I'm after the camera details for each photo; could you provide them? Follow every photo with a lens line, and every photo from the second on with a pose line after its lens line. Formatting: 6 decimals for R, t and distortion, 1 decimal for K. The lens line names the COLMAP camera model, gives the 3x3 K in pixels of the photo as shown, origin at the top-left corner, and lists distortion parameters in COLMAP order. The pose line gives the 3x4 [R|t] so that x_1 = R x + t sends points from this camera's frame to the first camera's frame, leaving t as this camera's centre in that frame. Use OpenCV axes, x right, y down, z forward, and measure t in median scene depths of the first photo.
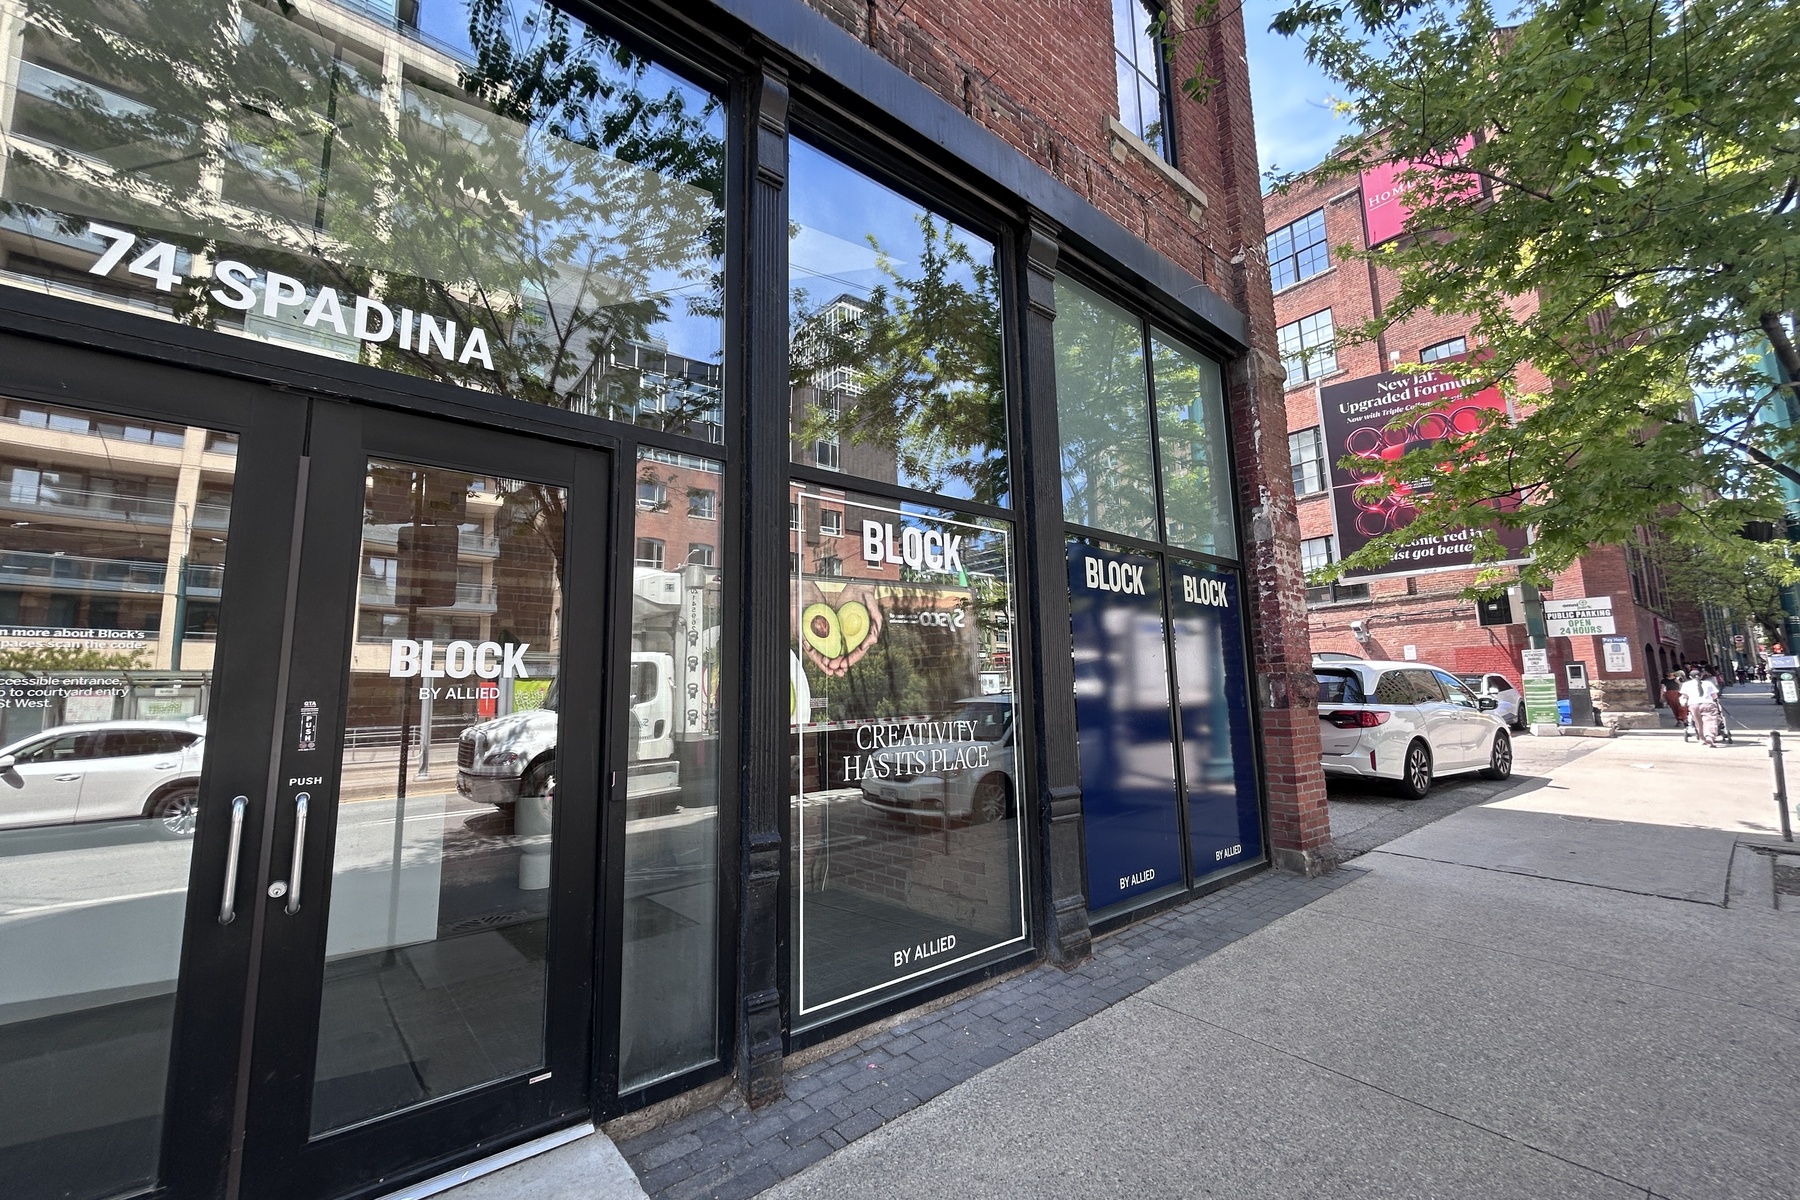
lens RADIAL K [[727.2, 0, 900.0], [0, 727.2, 600.0], [0, 0, 1]] dist [-0.000383, 0.000910]
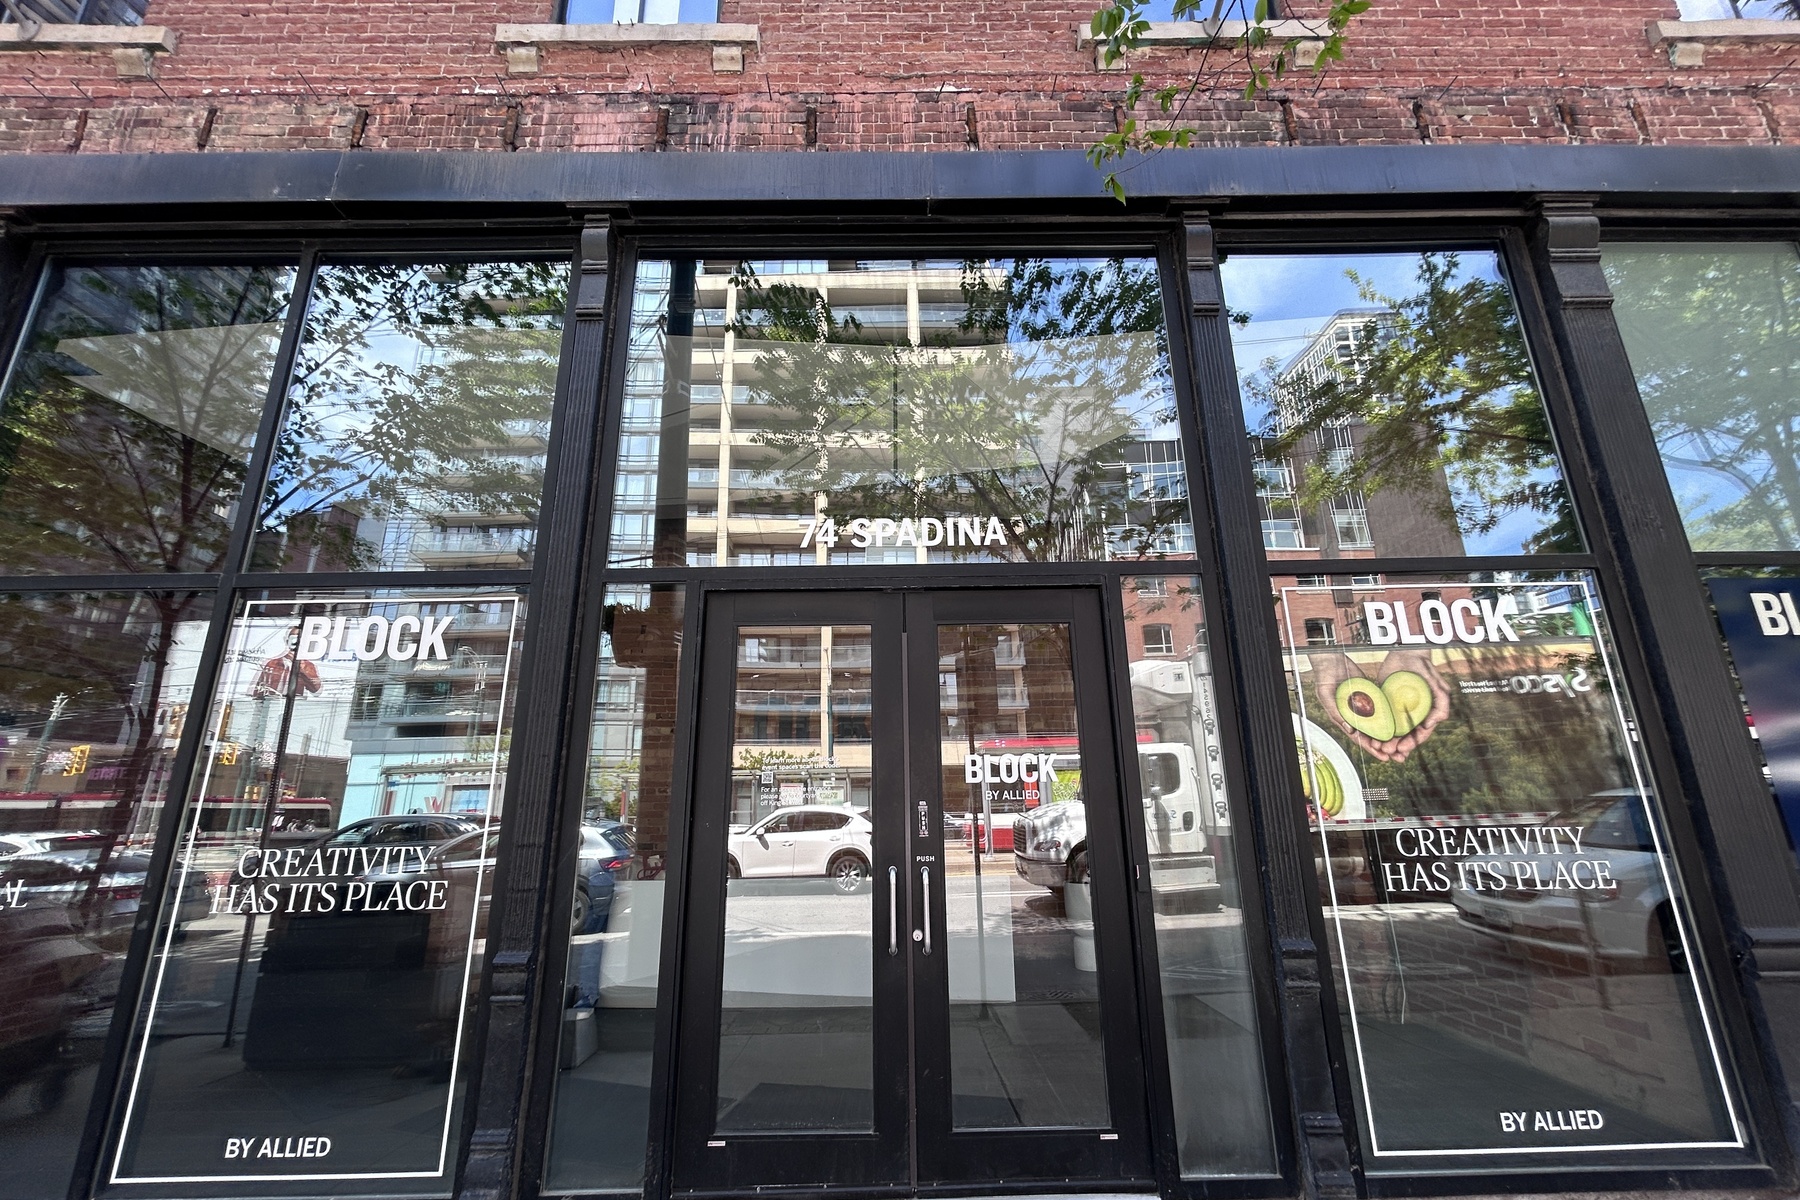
lens RADIAL K [[727.2, 0, 900.0], [0, 727.2, 600.0], [0, 0, 1]] dist [-0.000383, 0.000910]
pose [[0.774399, -0.159471, -0.612271, 0.057814], [0.087205, 0.985381, -0.146354, -0.026765], [0.626659, 0.059944, 0.776984, -0.098654]]
